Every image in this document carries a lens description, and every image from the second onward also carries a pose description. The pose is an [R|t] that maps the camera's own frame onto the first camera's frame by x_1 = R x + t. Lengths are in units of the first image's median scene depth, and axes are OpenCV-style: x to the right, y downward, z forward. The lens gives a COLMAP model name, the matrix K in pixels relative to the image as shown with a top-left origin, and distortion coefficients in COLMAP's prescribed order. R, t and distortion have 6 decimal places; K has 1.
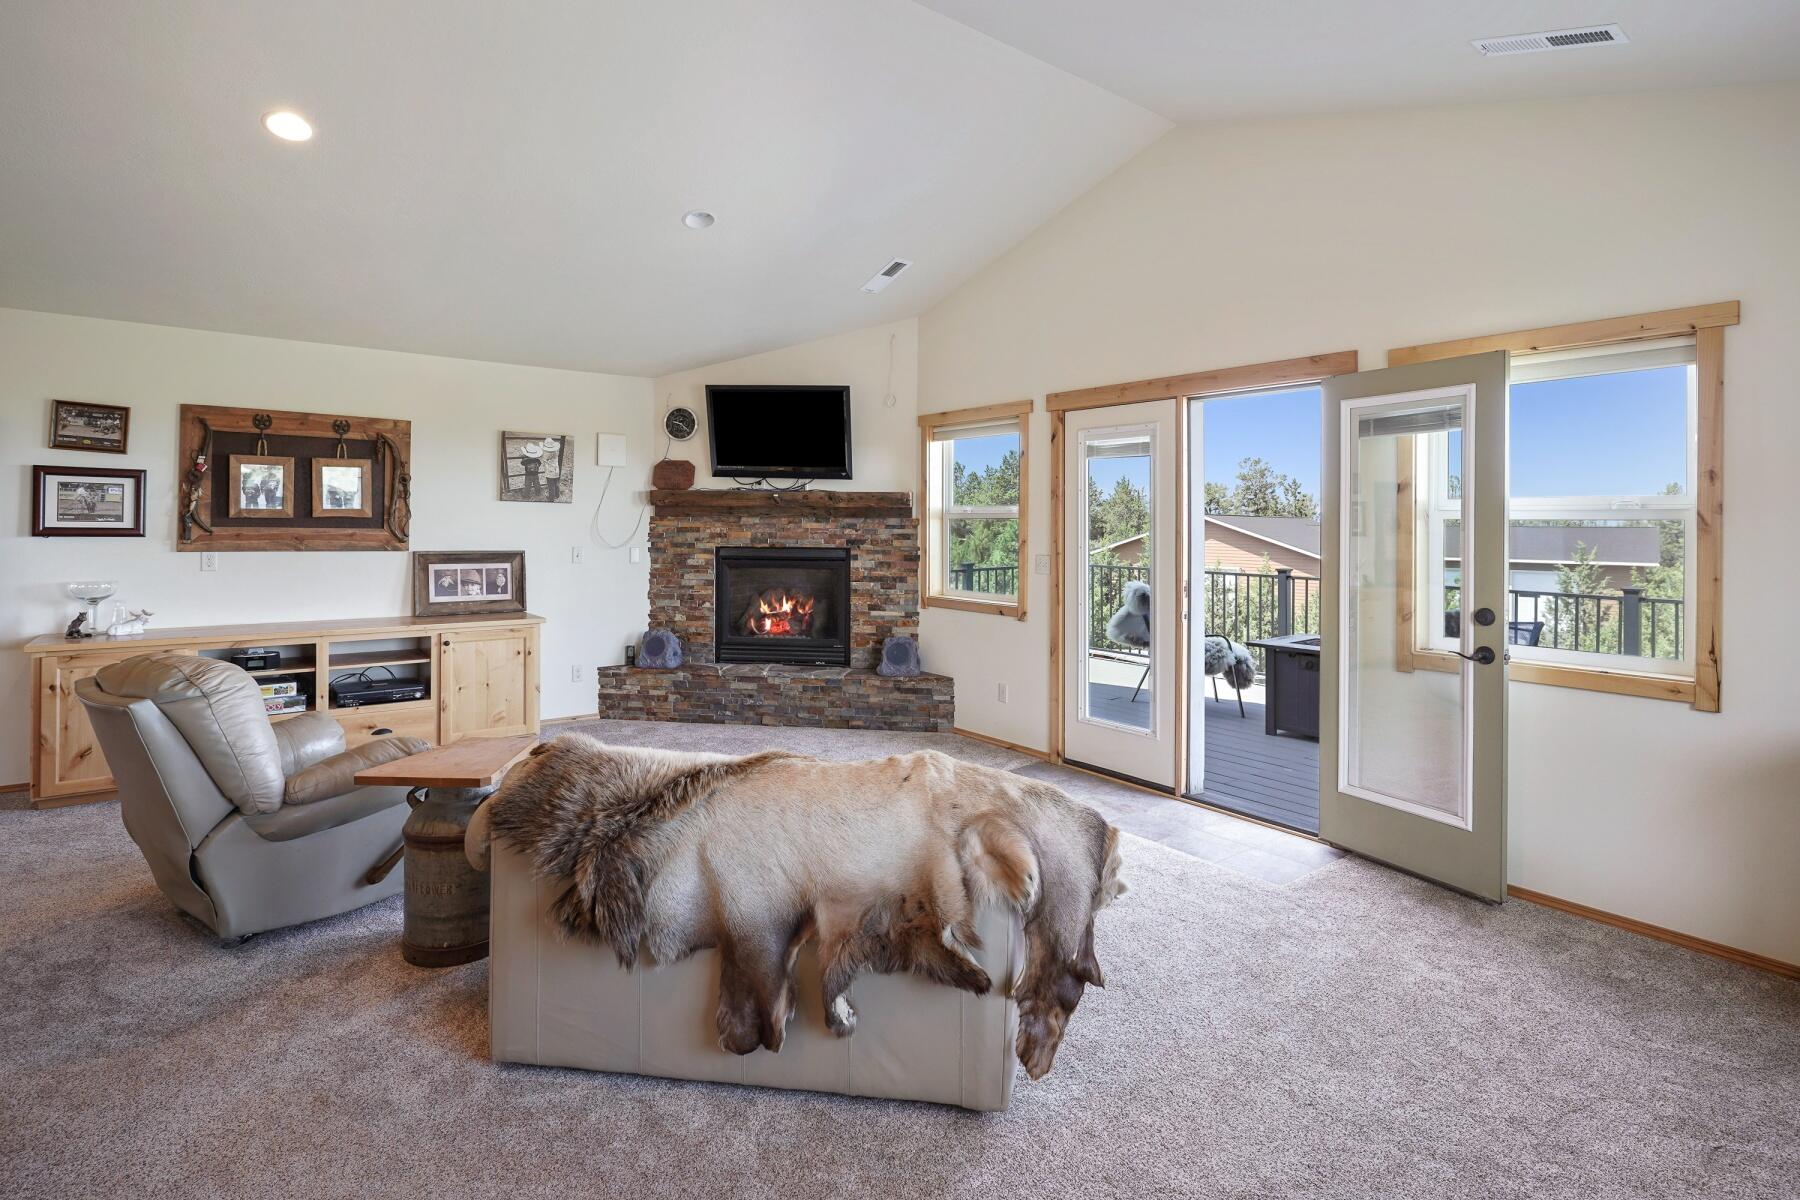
lens RADIAL K [[935.4, 0, 854.9], [0, 935.4, 540.5], [0, 0, 1]] dist [-0.012312, 0.012516]
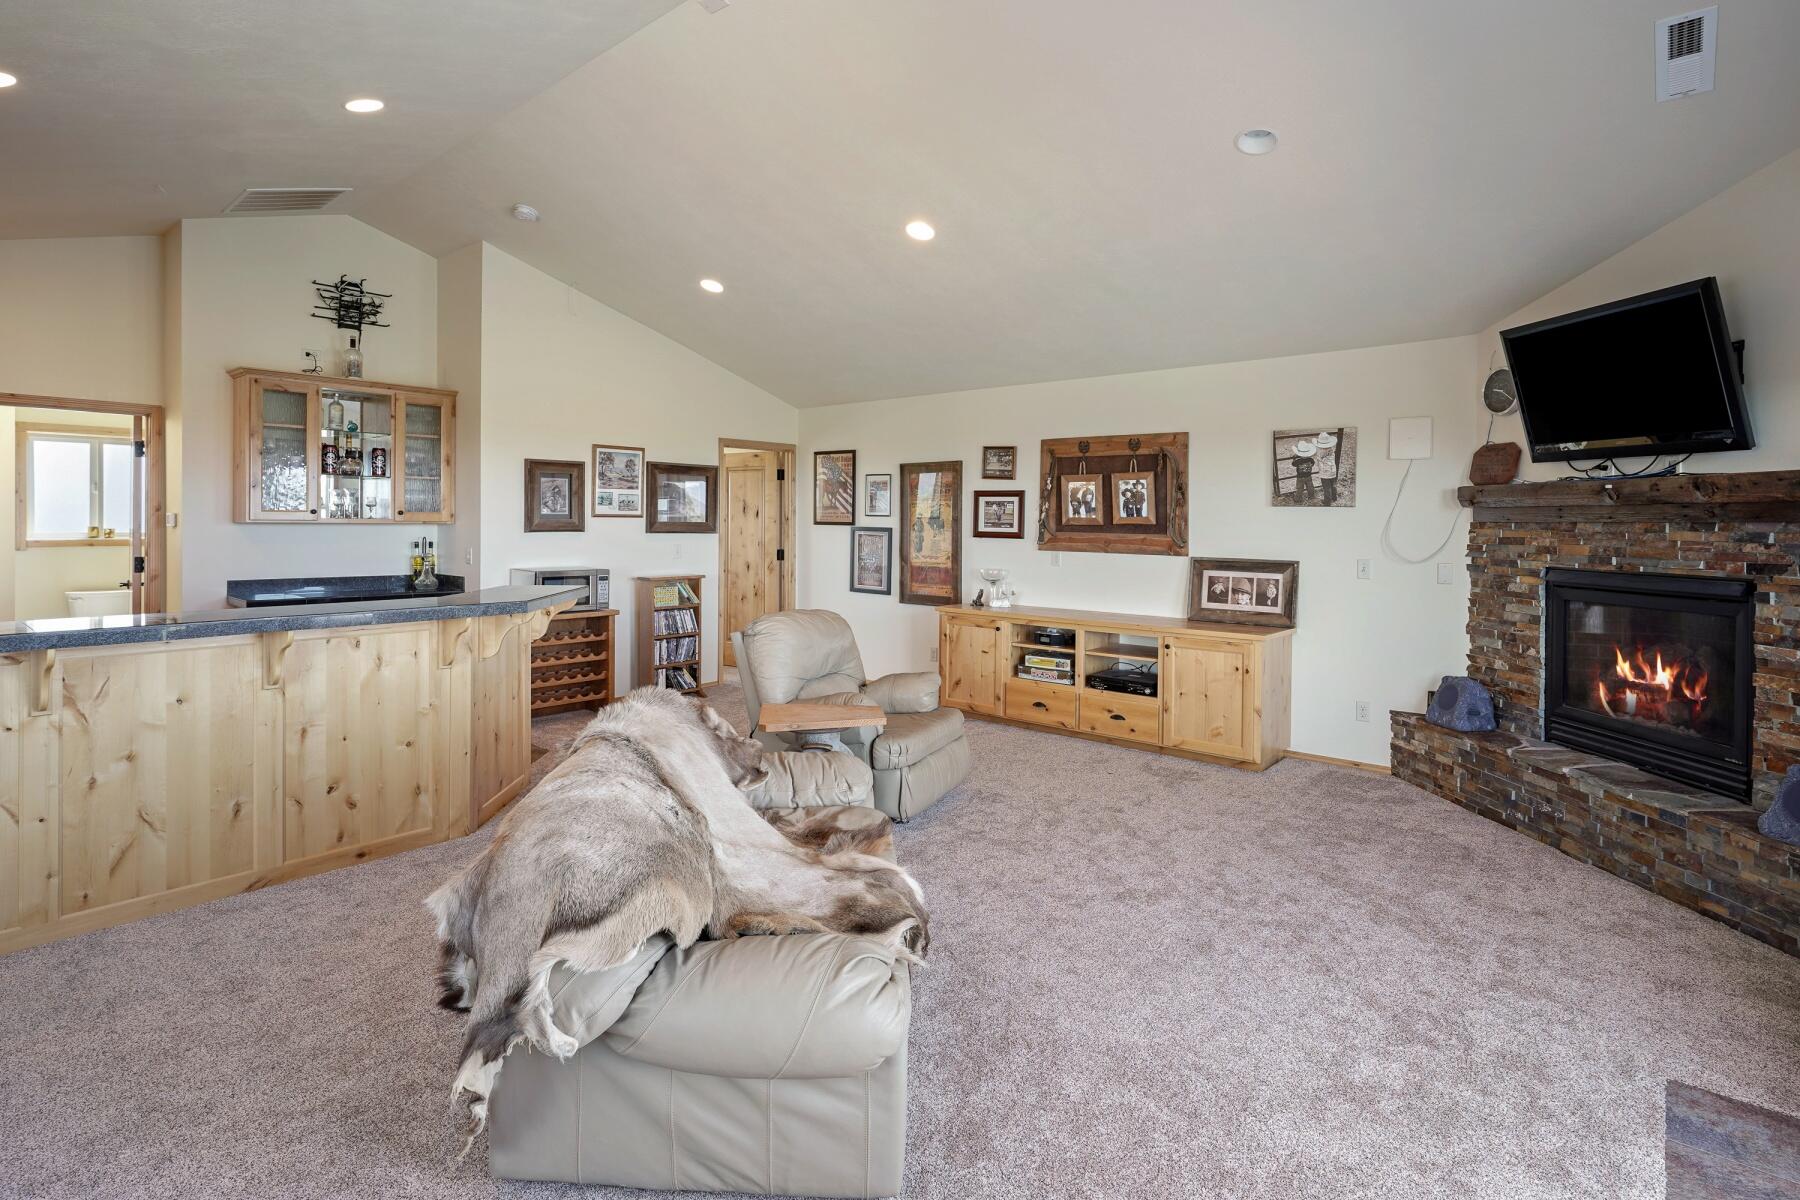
lens RADIAL K [[872.6, 0, 889.5], [0, 872.6, 541.6], [0, 0, 1]] dist [-0.009227, 0.000988]
pose [[0.218170, 0.014691, -0.975800, 0.373853], [-0.026049, 0.999618, 0.009226, -0.005220], [0.975563, 0.023406, 0.218469, 0.428017]]
